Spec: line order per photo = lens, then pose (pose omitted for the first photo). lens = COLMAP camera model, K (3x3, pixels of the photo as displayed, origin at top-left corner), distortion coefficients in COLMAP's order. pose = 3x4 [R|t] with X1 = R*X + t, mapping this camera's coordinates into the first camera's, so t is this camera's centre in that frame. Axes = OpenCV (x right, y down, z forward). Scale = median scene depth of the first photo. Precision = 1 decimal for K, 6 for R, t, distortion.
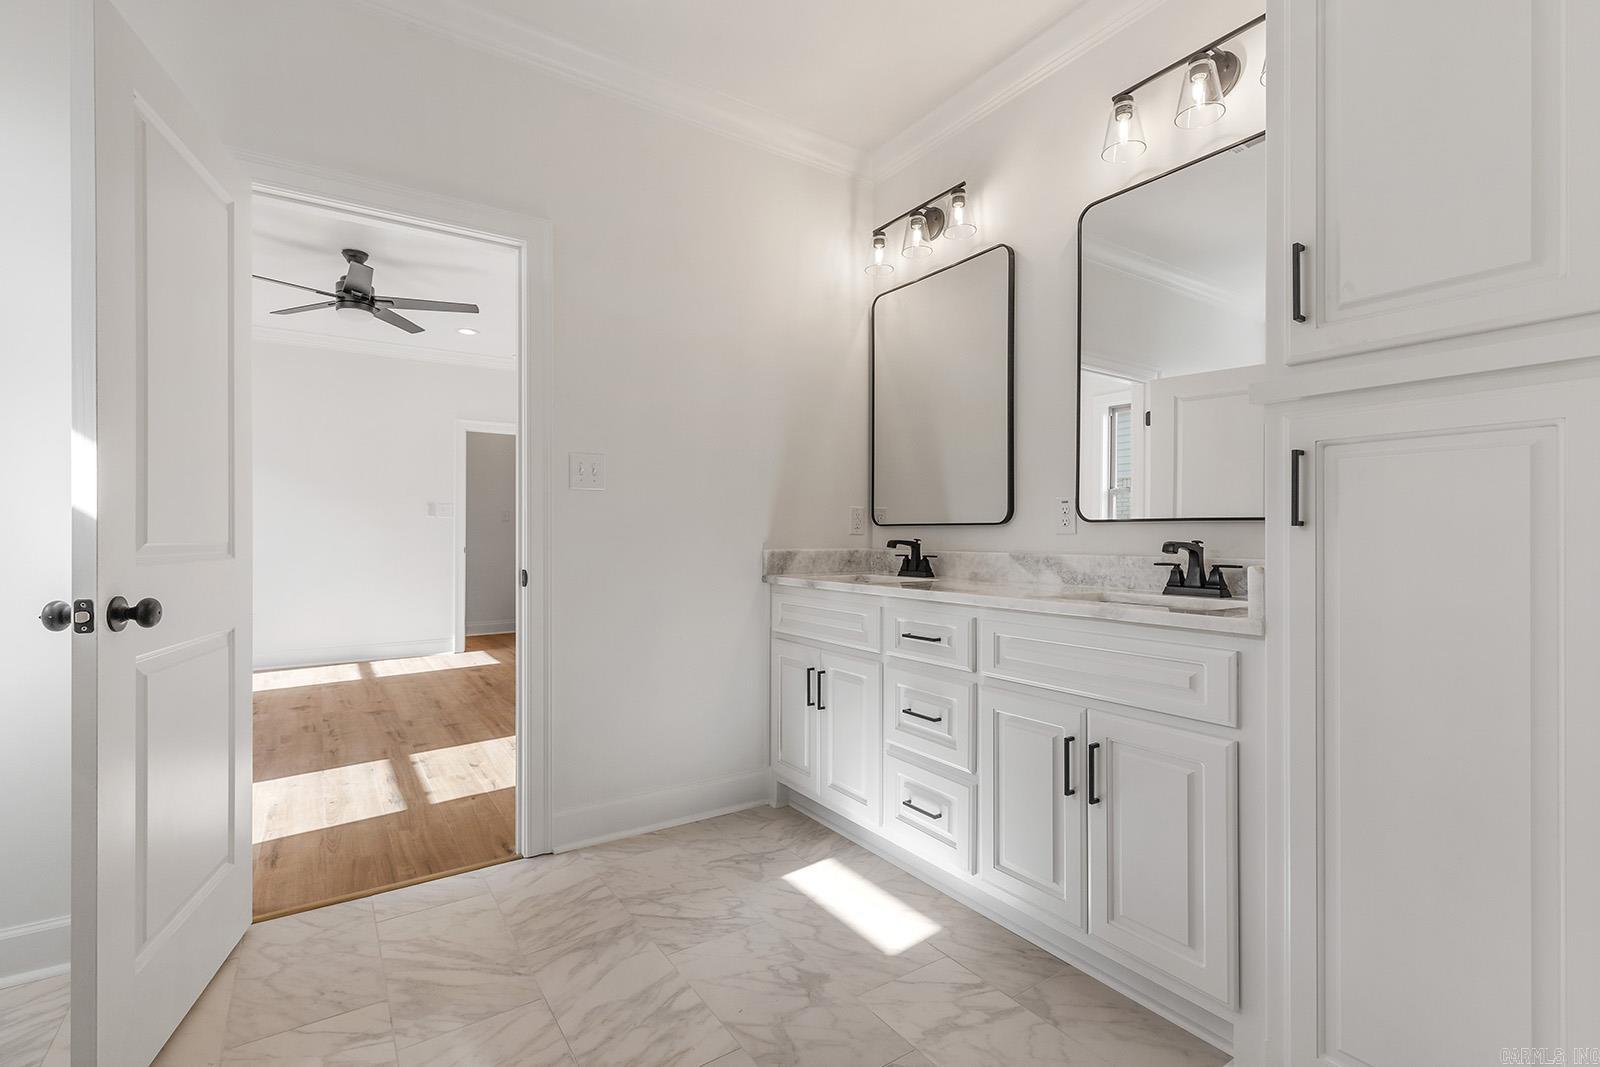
lens RADIAL K [[722.2, 0, 828.2], [0, 722.2, 523.9], [0, 0, 1]] dist [0.001722, 0.000044]
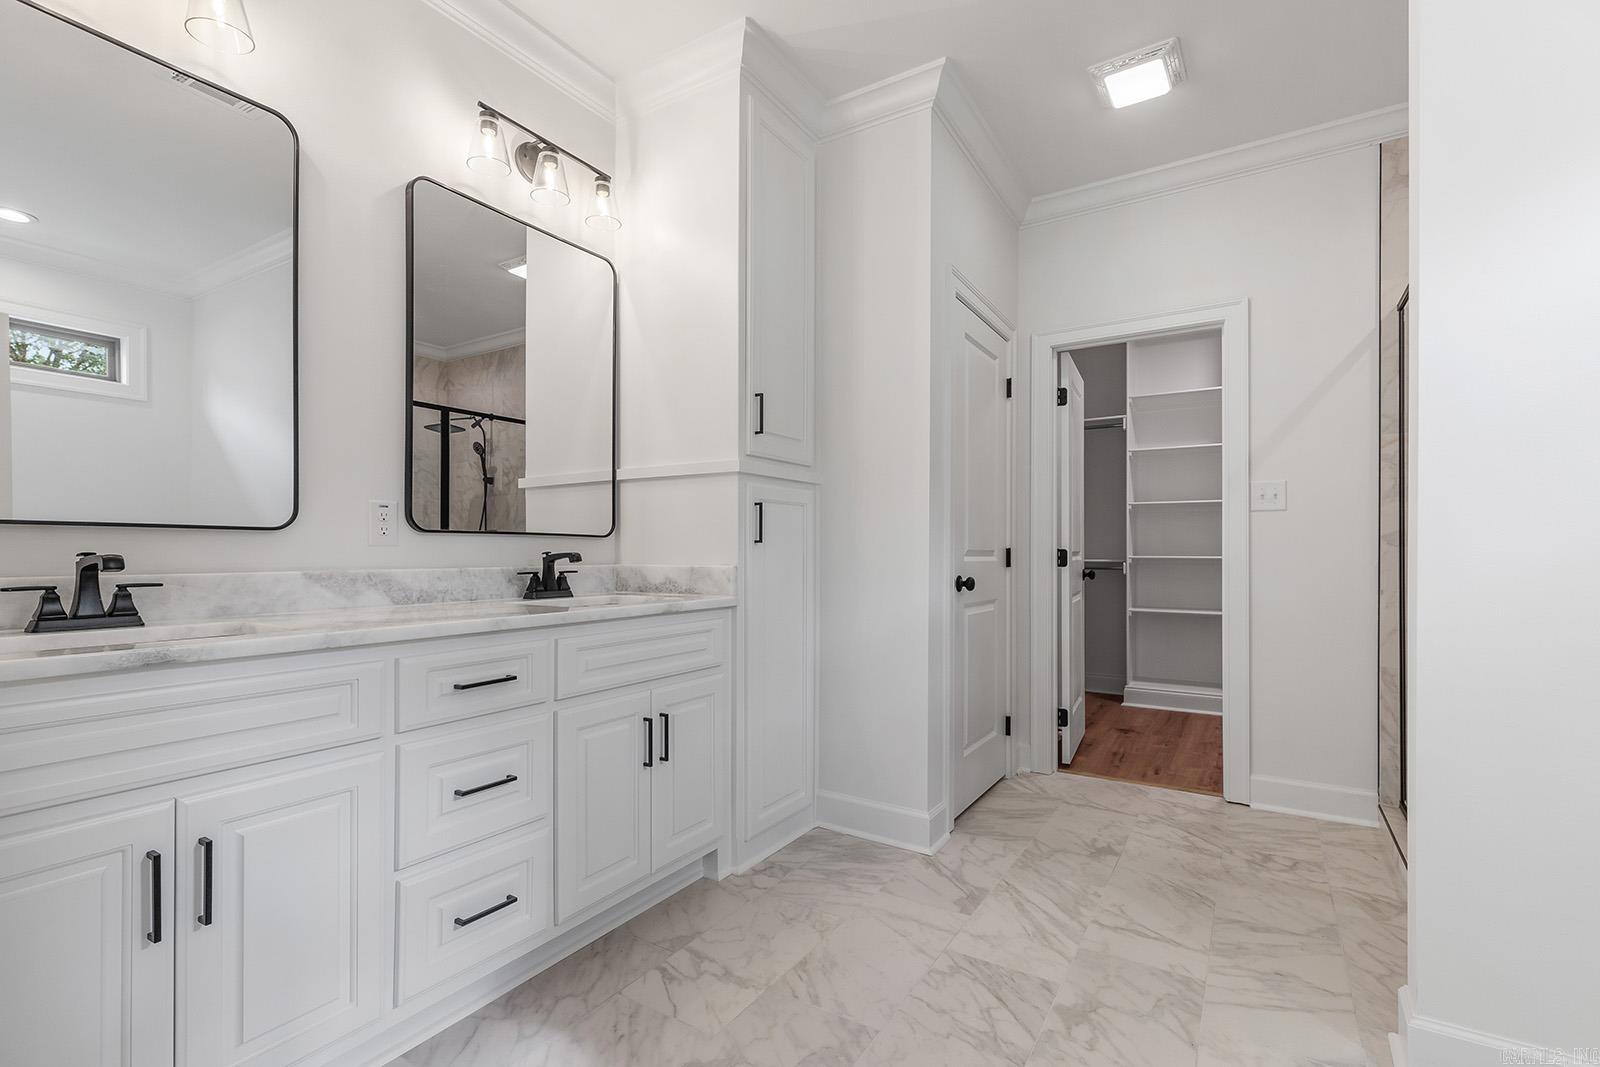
lens RADIAL K [[719.3, 0, 800.0], [0, 719.3, 533.5], [0, 0, 1]] dist [-0.001295, -0.000329]
pose [[-0.379431, 0.018757, 0.925030, -0.635870], [-0.017476, 0.999471, -0.027435, 0.015842], [-0.925055, -0.026575, -0.378903, 0.909490]]
